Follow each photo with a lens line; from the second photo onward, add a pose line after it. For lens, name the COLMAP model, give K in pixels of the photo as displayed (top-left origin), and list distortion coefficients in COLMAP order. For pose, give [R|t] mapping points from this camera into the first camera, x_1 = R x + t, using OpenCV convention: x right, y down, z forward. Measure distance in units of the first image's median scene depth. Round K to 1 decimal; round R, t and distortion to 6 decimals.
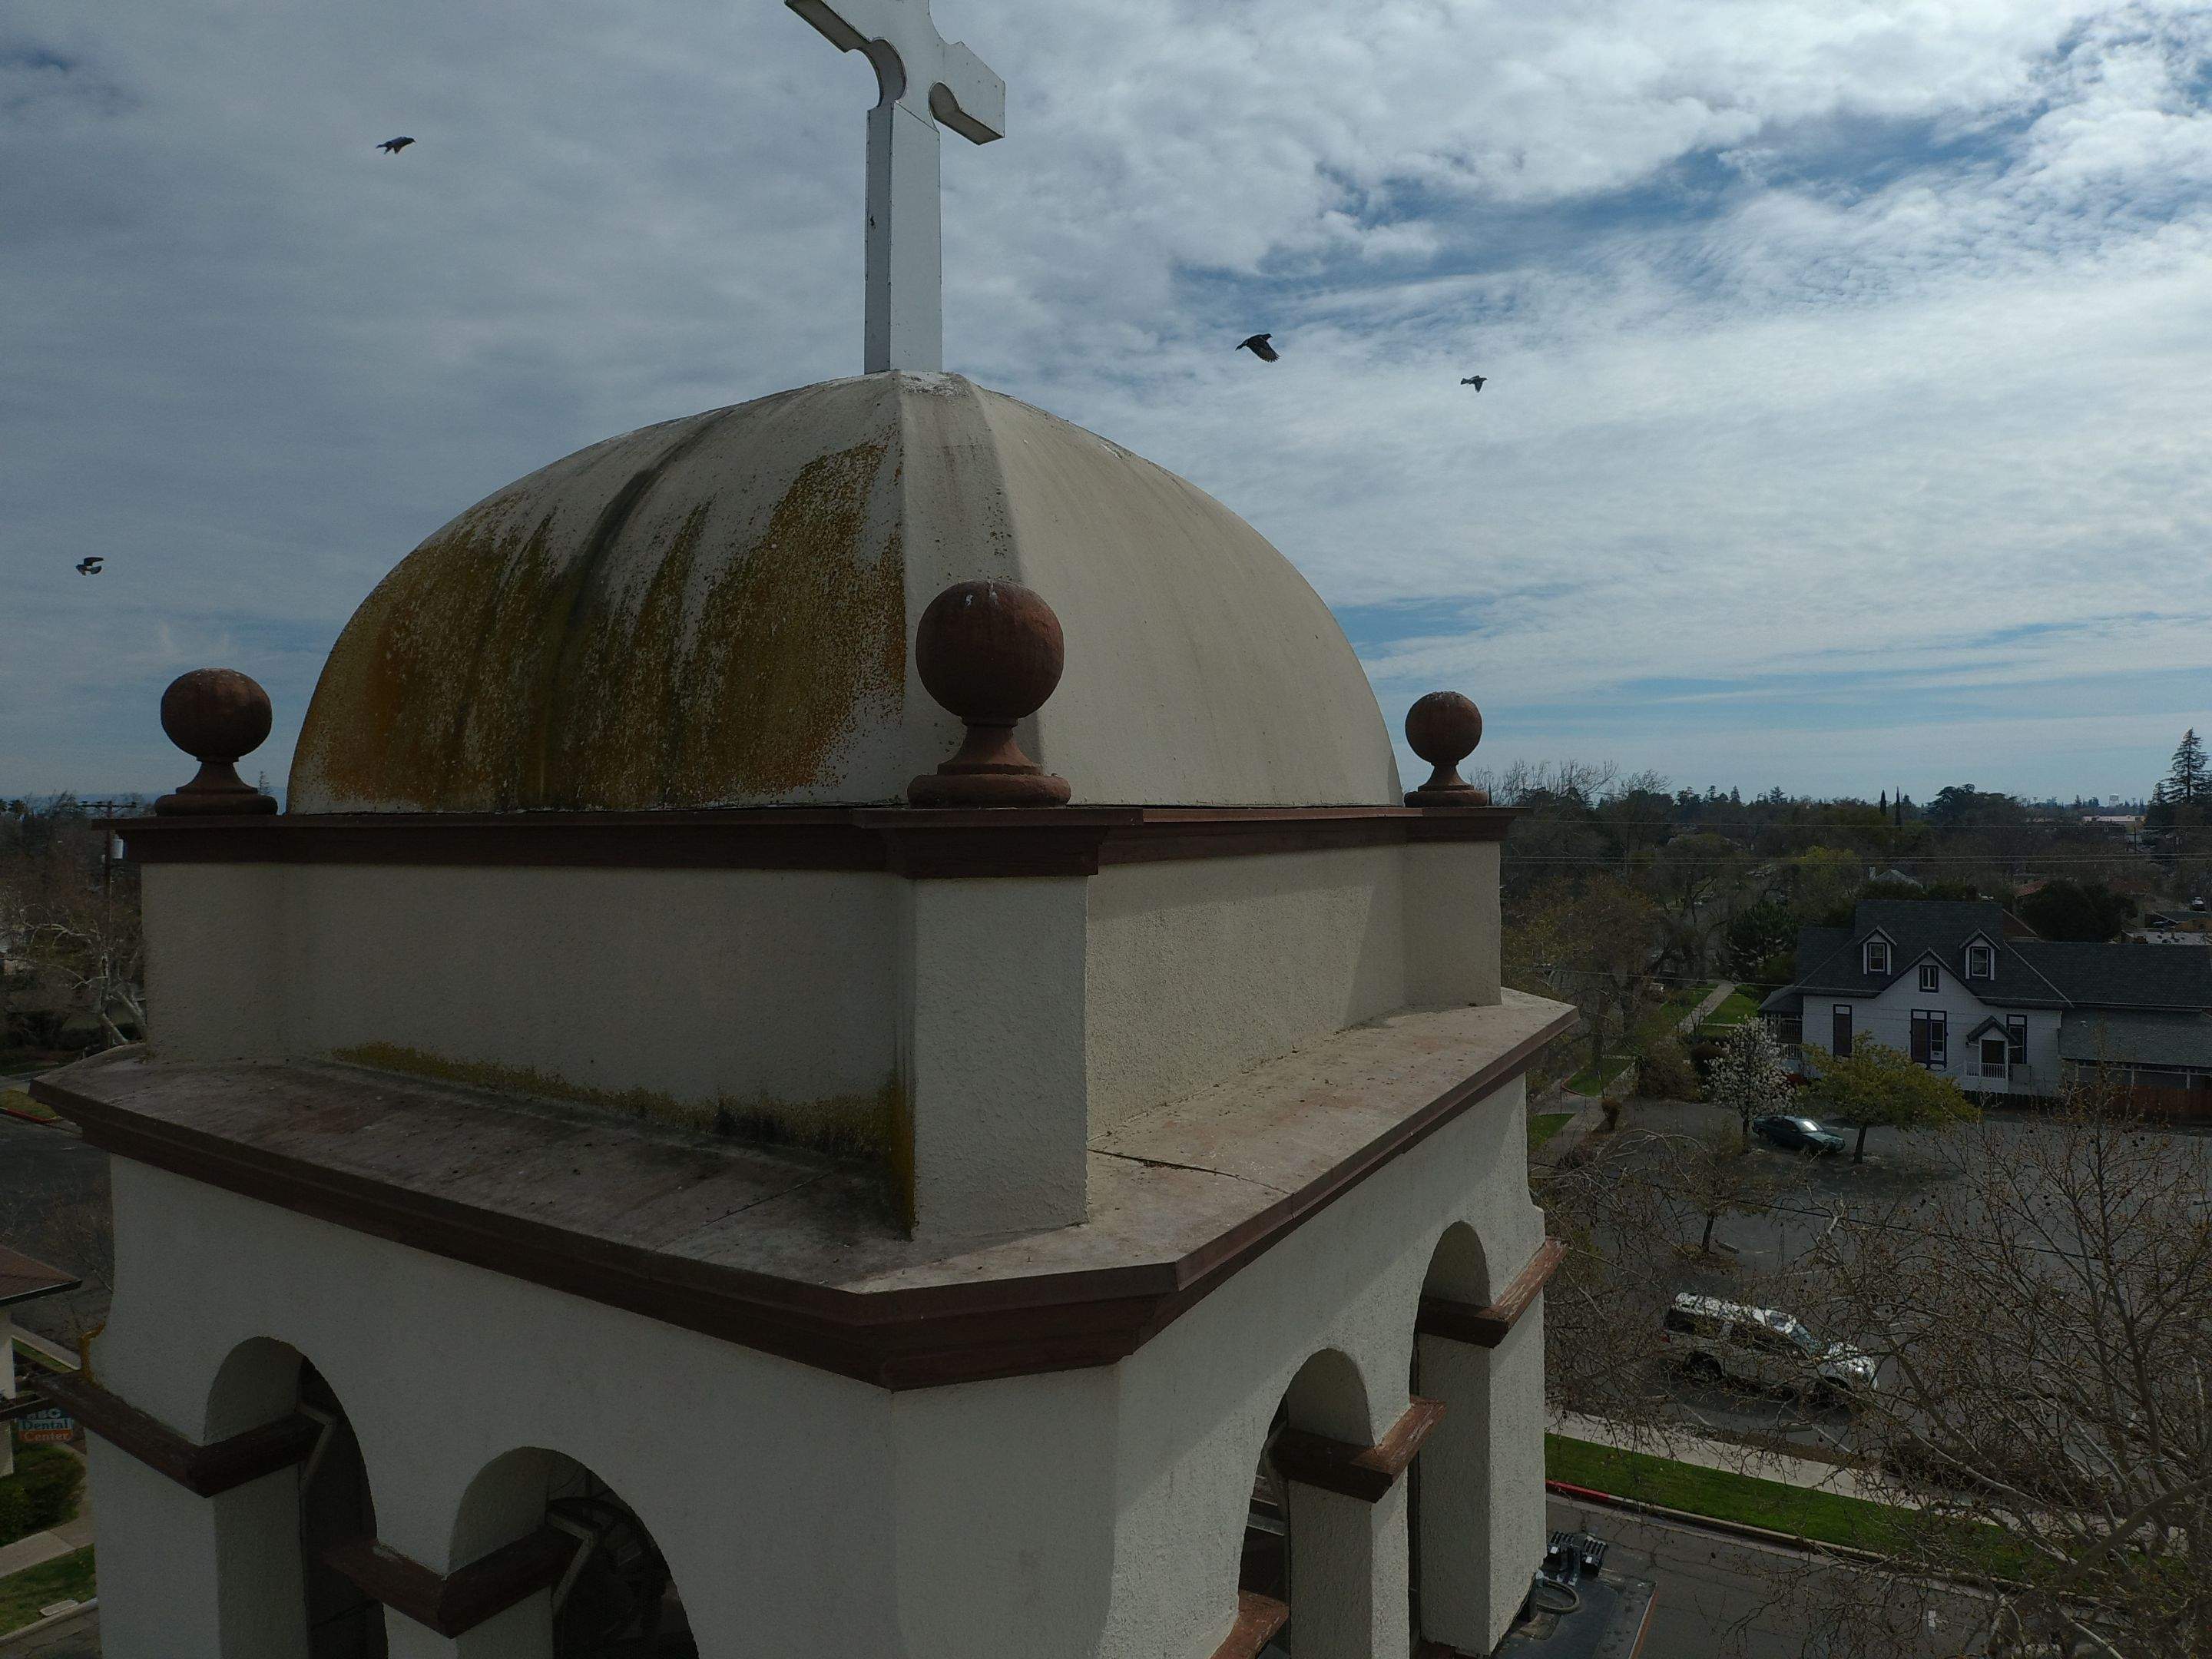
lens RADIAL K [[1328.8, 0, 1144.7], [0, 1328.8, 832.7], [0, 0, 1]] dist [0.102131, -0.131655]
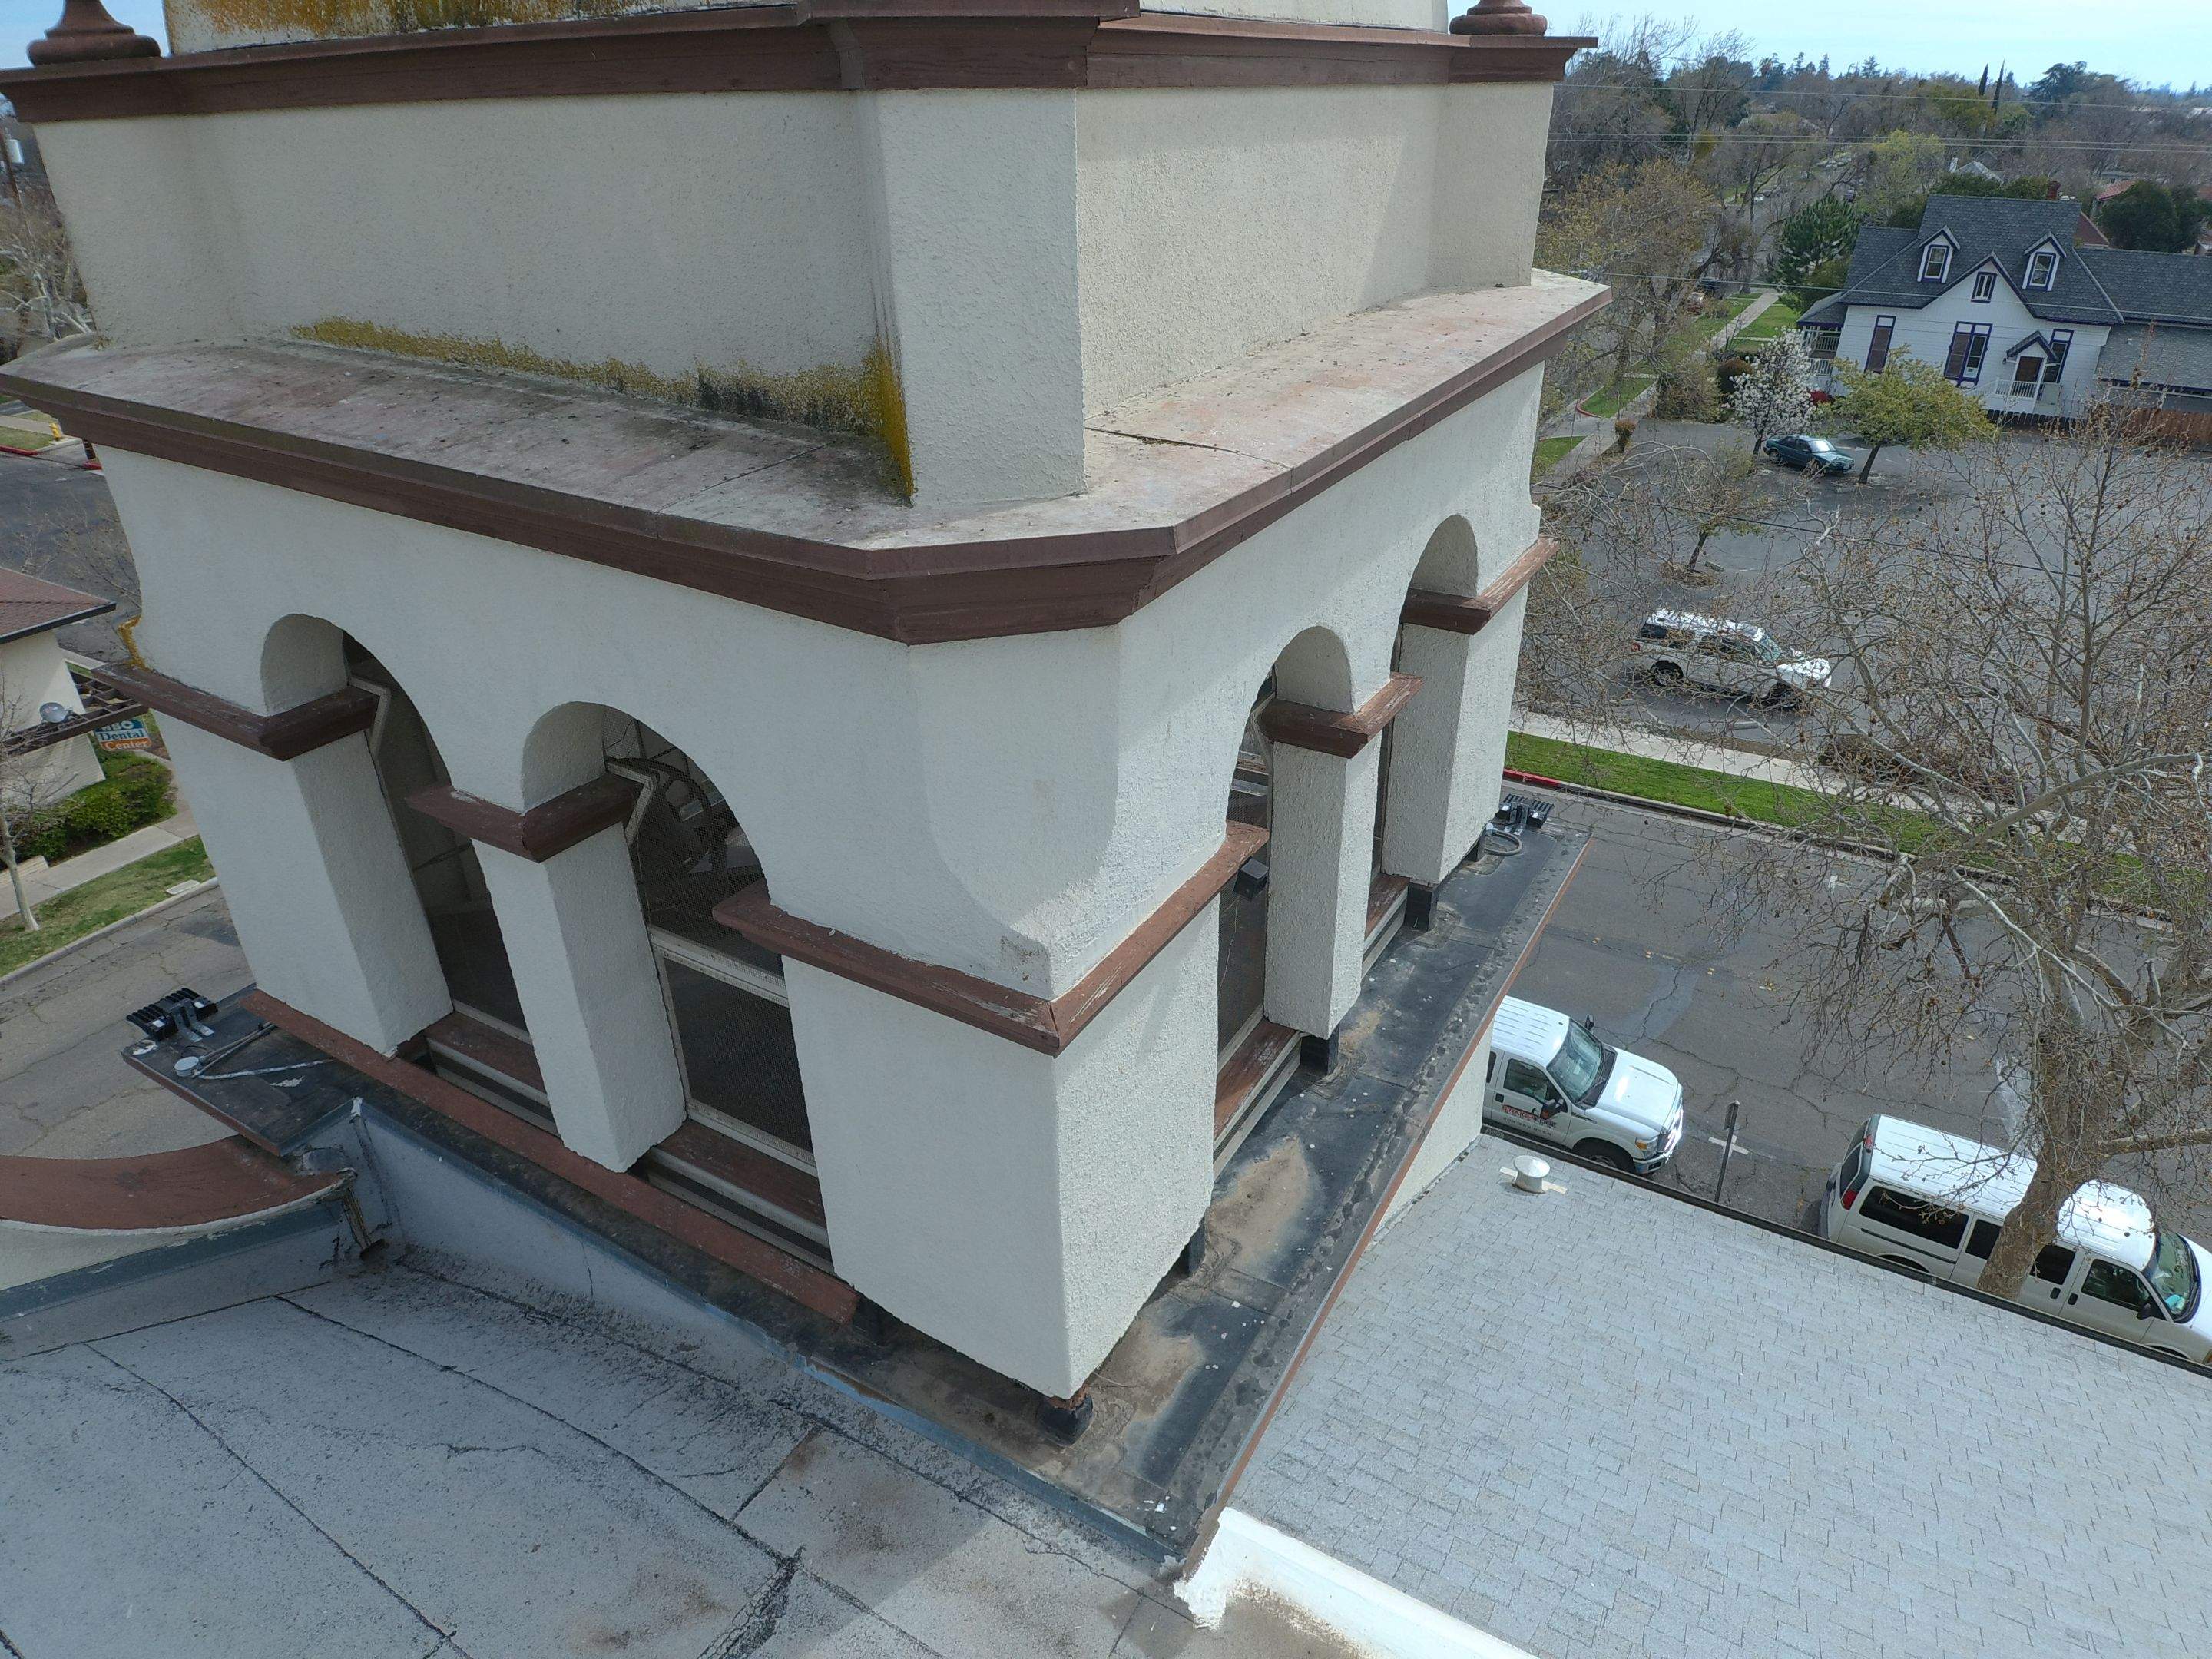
lens RADIAL K [[1328.8, 0, 1144.7], [0, 1328.8, 832.7], [0, 0, 1]] dist [0.102131, -0.131655]
pose [[0.999998, -0.001482, -0.001069, 0.001155], [0.001810, 0.882979, 0.469409, 0.031111], [0.000248, -0.469410, 0.882980, -0.001615]]
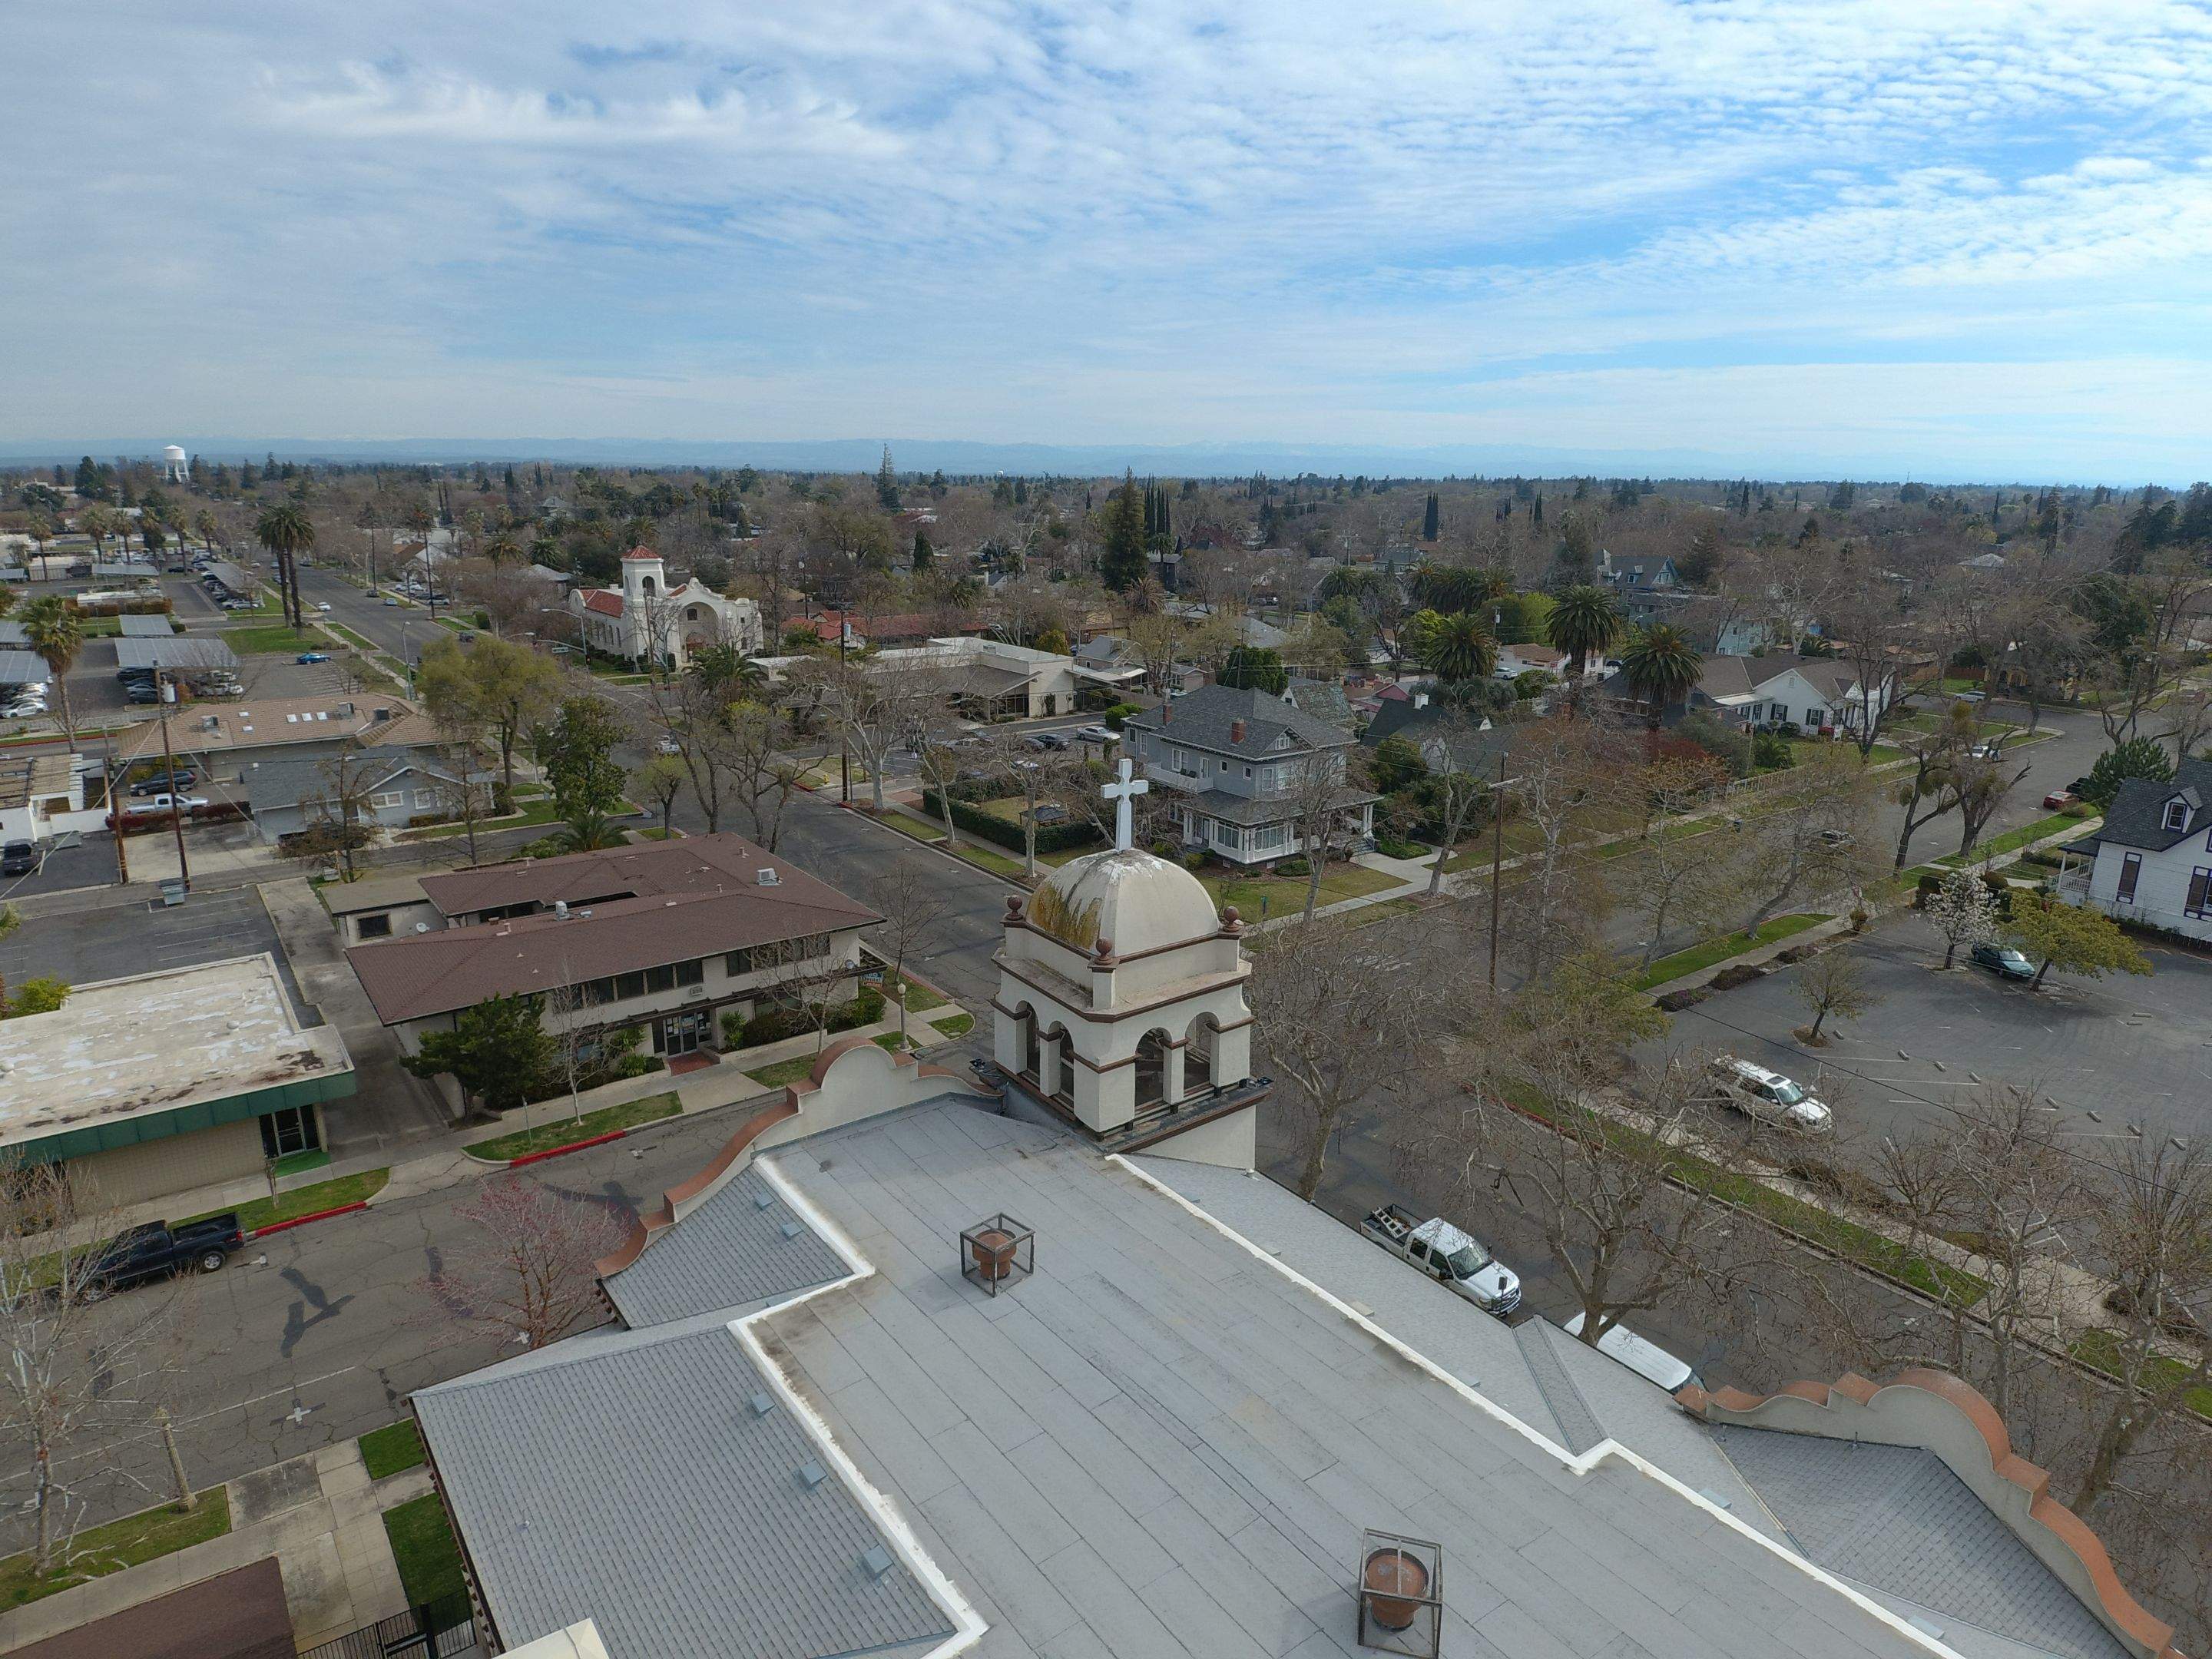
lens RADIAL K [[1395.0, 0, 1106.0], [0, 1395.0, 829.5], [0, 0, 1]] dist [-0.097473, -0.003572]
pose [[0.911929, 0.122138, -0.391750, 2.294579], [-0.022772, 0.968268, 0.248873, -2.134113], [0.409717, -0.218033, 0.885773, -4.696459]]
